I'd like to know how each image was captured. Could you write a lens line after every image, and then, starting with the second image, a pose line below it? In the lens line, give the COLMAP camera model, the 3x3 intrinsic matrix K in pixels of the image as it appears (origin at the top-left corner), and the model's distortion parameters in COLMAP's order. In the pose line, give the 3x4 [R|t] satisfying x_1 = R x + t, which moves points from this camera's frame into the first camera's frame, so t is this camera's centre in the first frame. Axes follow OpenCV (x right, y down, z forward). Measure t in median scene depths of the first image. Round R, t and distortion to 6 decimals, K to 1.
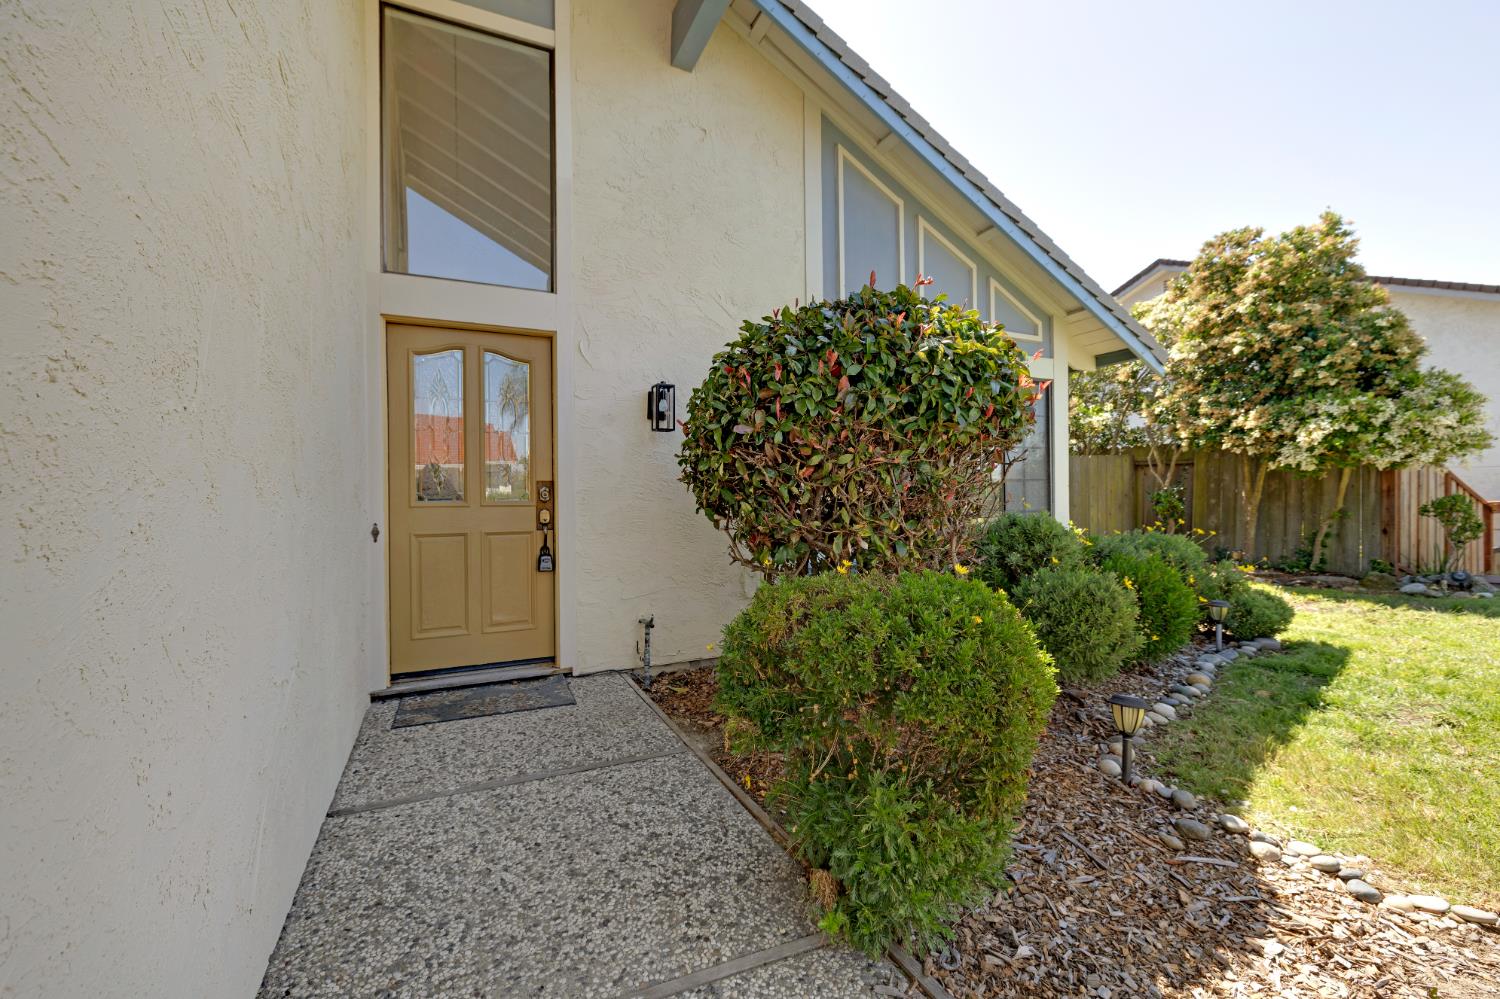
lens RADIAL K [[637.1, 0, 751.0], [0, 637.1, 499.3], [0, 0, 1]] dist [0.002294, -0.000414]
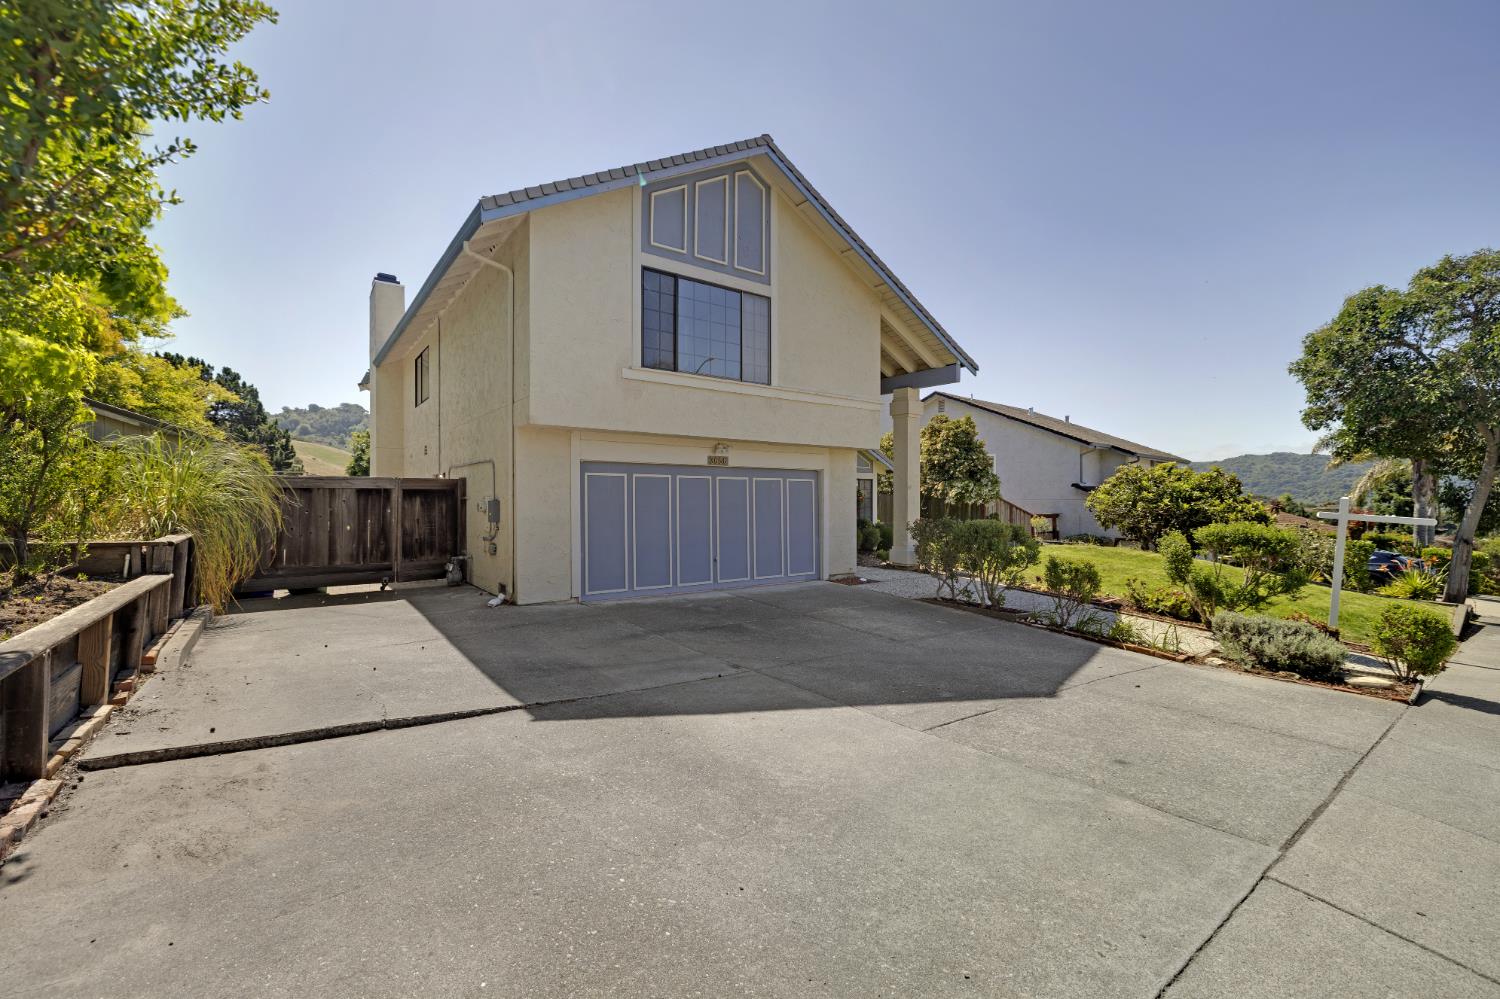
lens RADIAL K [[637.1, 0, 752.6], [0, 637.1, 504.5], [0, 0, 1]] dist [0.002294, -0.000414]
pose [[0.978975, 0.011119, 0.203679, -0.703581], [-0.010685, 0.999938, -0.003230, -0.025055], [-0.203702, 0.000985, 0.979032, -1.826080]]
